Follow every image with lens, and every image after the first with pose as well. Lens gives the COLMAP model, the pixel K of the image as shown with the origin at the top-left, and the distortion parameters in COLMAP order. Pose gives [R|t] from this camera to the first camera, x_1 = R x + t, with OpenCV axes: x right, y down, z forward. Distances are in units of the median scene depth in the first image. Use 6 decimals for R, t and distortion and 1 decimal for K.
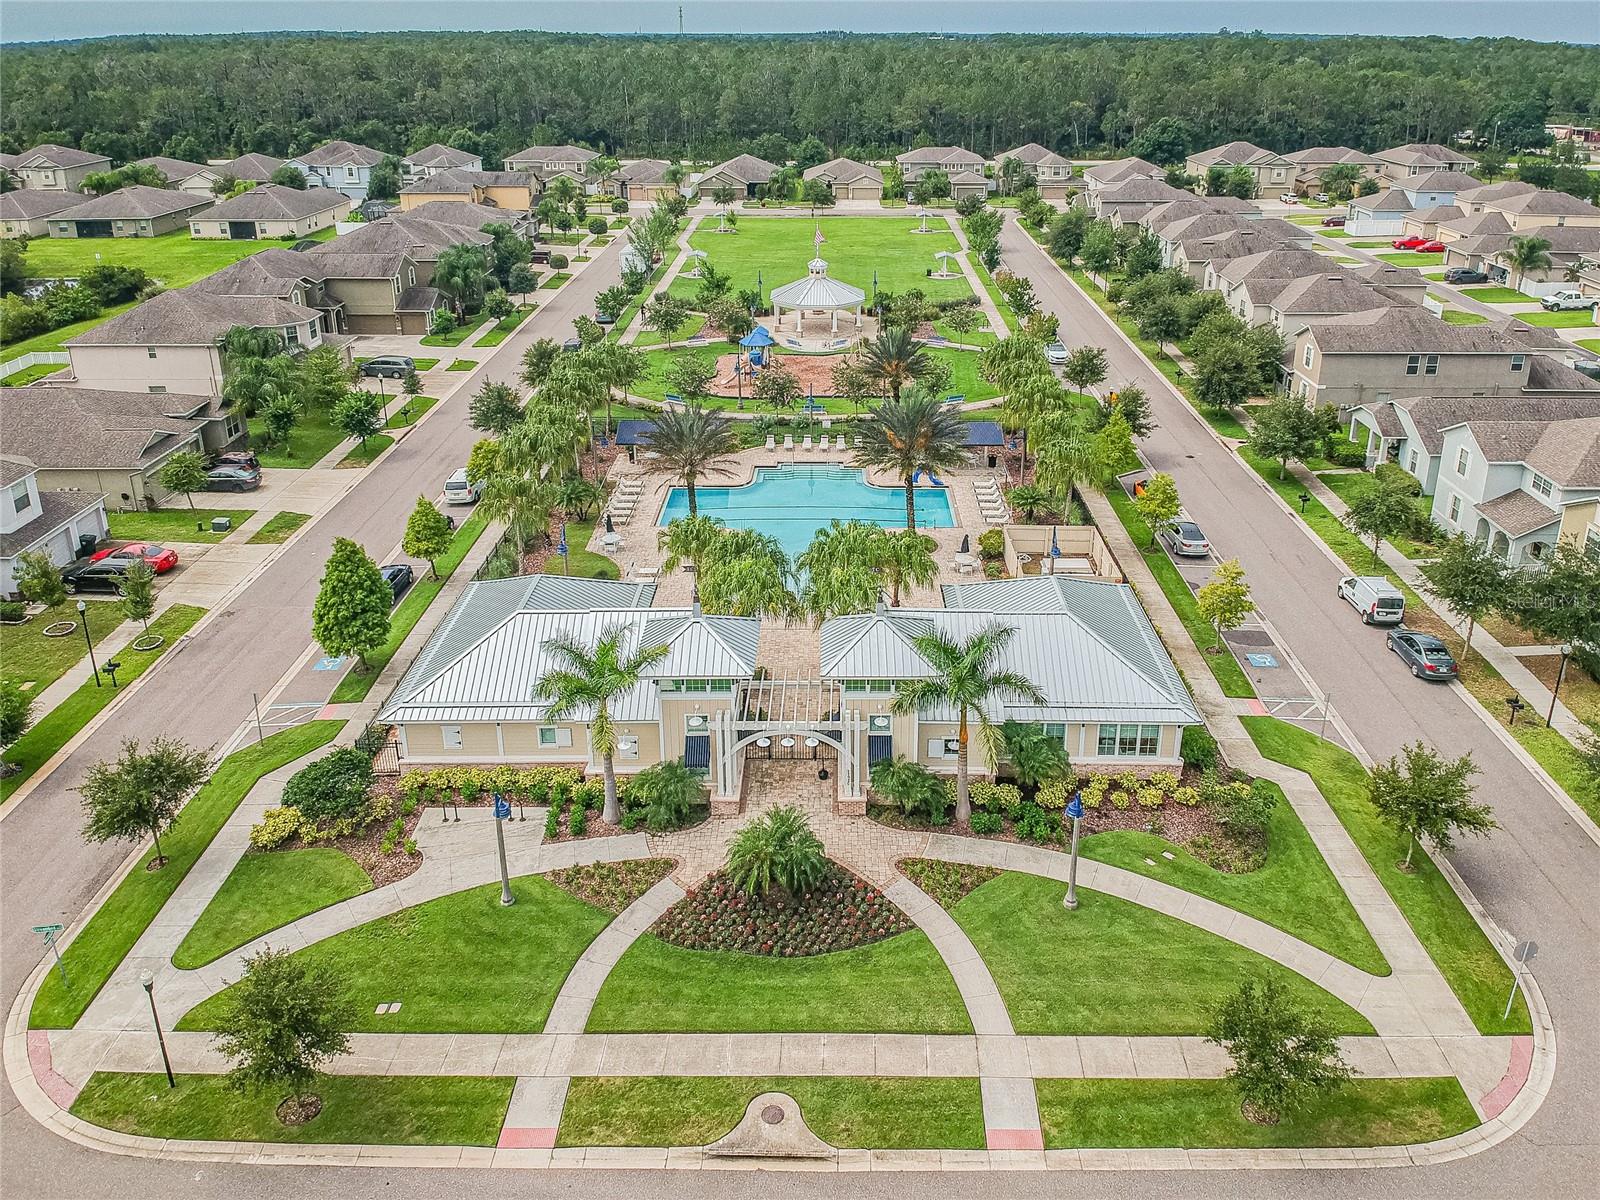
lens RADIAL K [[1183.0, 0, 801.6], [0, 1183.0, 535.1], [0, 0, 1]] dist [0.068557, -0.106653]
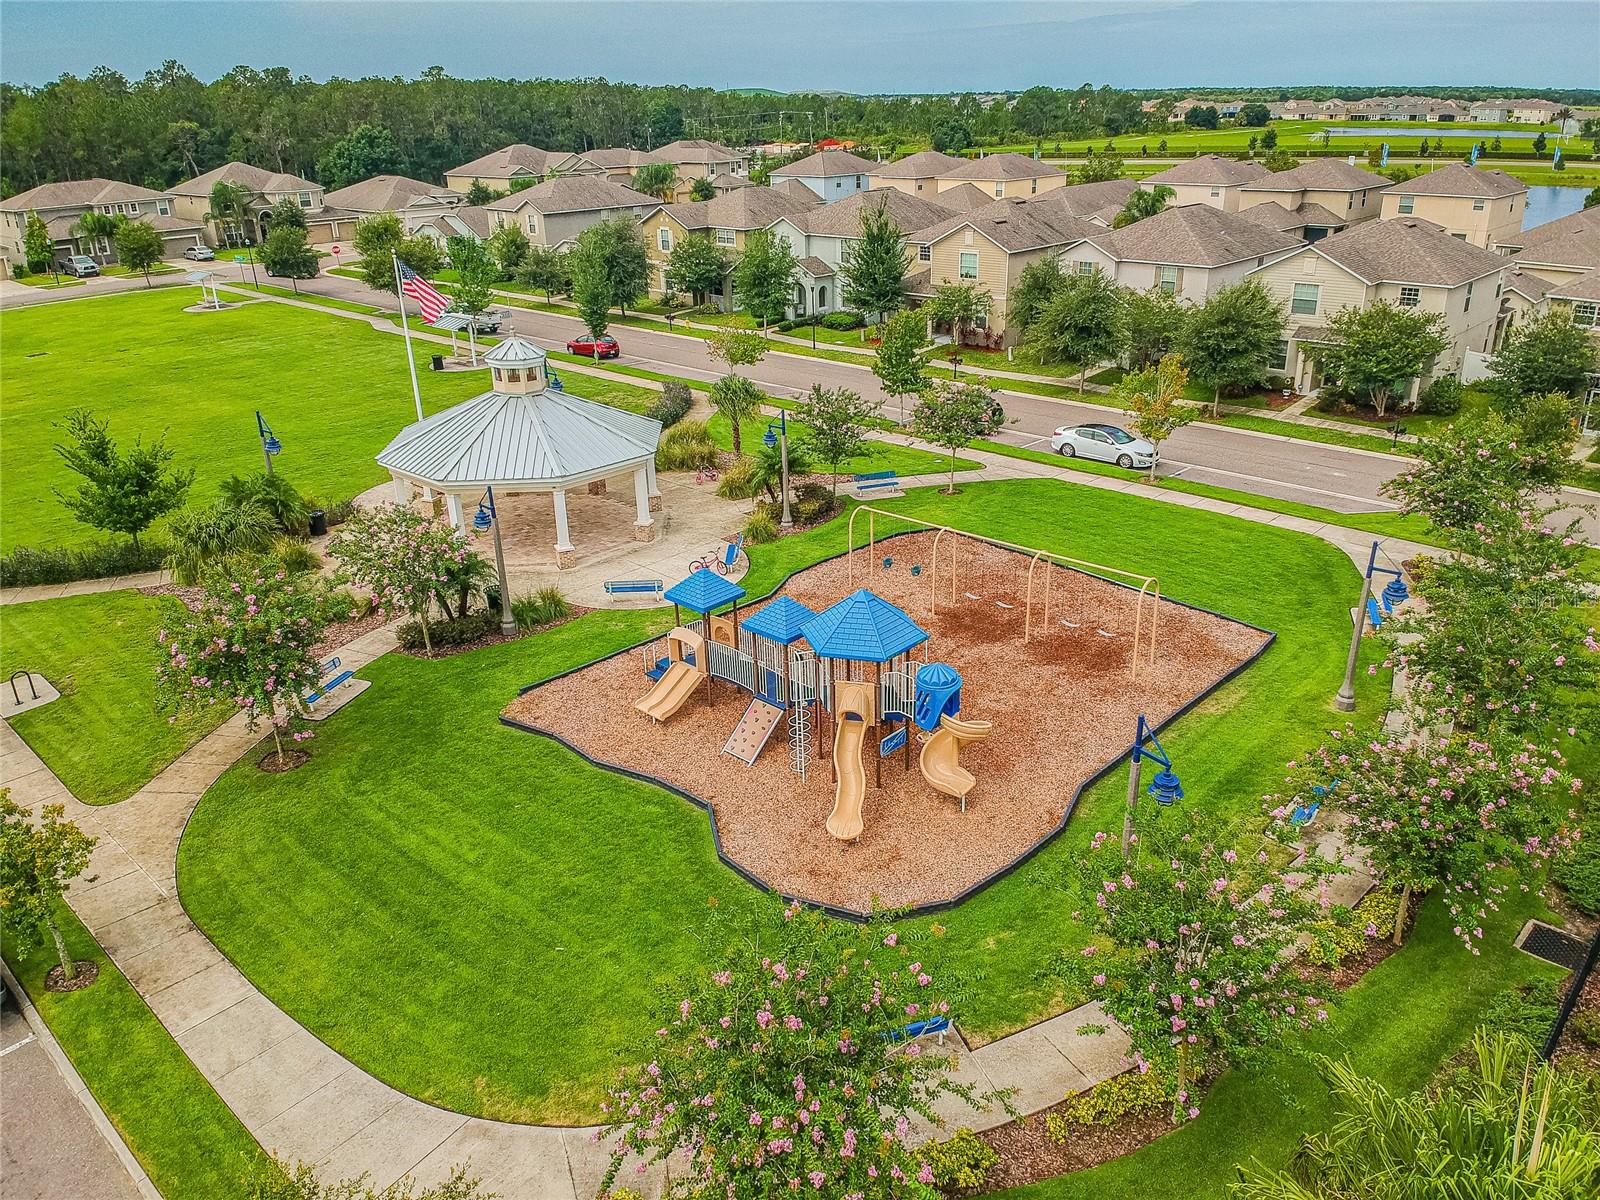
lens RADIAL K [[1183.5, 0, 800.0], [0, 1183.5, 600.0], [0, 0, 1]] dist [0.069867, -0.135016]
pose [[0.667037, -0.297570, 0.683018, -0.520643], [0.301920, 0.946086, 0.117325, -0.478771], [-0.681107, 0.127957, 0.720917, 1.899405]]
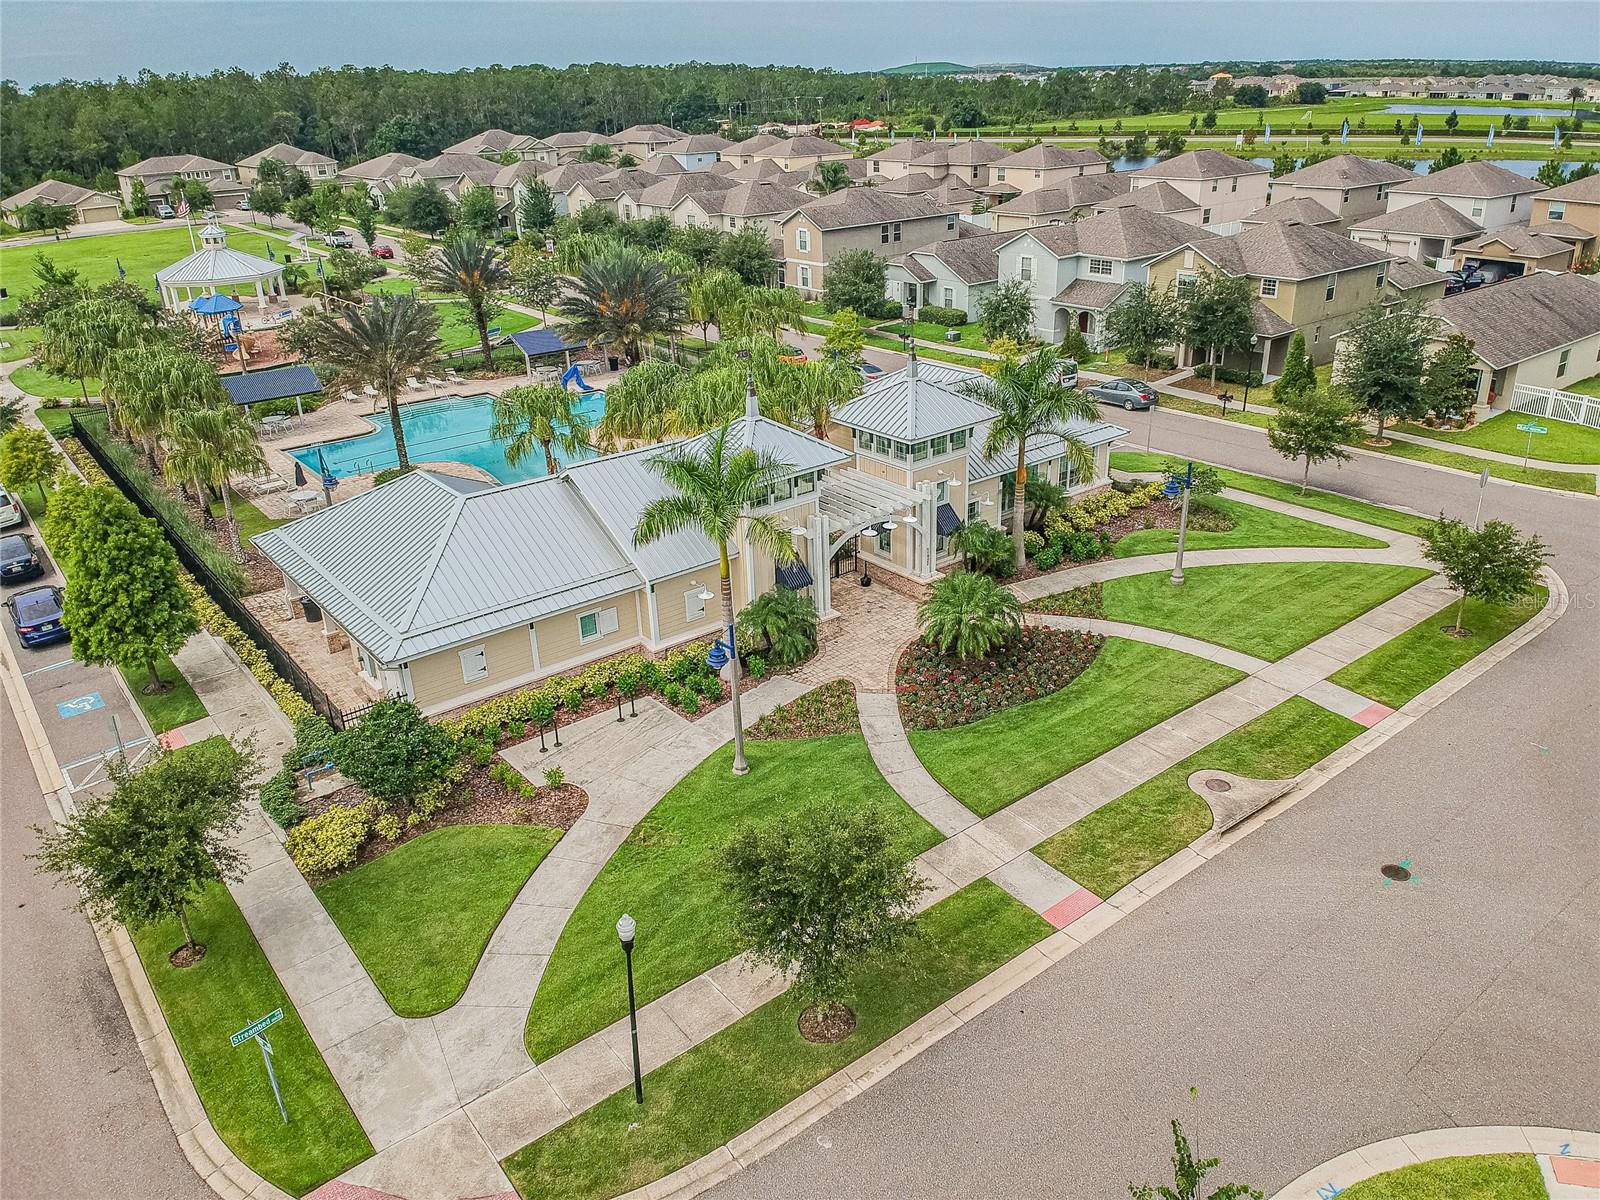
lens RADIAL K [[1183.5, 0, 800.0], [0, 1183.5, 600.0], [0, 0, 1]] dist [0.069867, -0.135016]
pose [[0.773016, -0.271581, 0.573315, -0.582545], [0.266937, 0.959079, 0.094401, 0.124971], [-0.575493, 0.080065, 0.813878, 0.307178]]
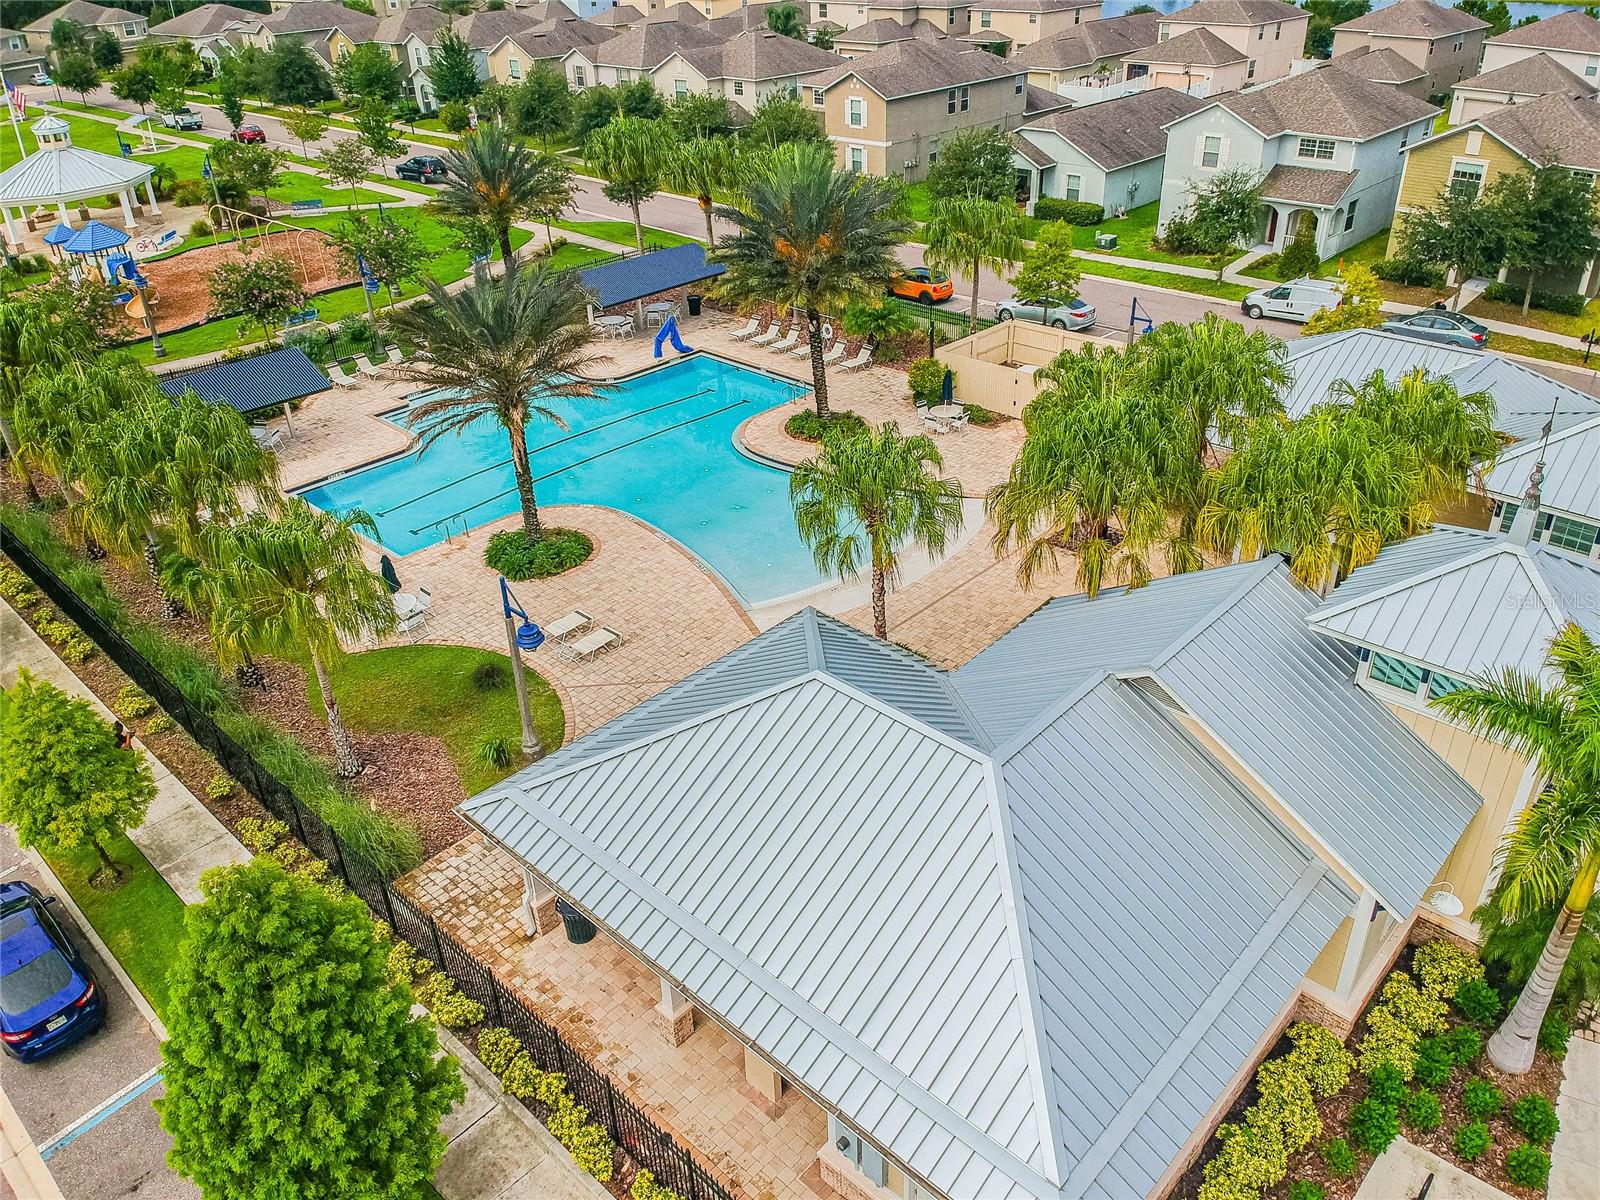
lens RADIAL K [[1169.5, 0, 814.5], [0, 1169.5, 596.4], [0, 0, 1]] dist [0.066762, -0.129845]
pose [[0.661542, -0.392467, 0.639008, -0.539274], [0.309600, 0.919043, 0.243942, -0.096038], [-0.683015, 0.036459, 0.729494, 0.866372]]
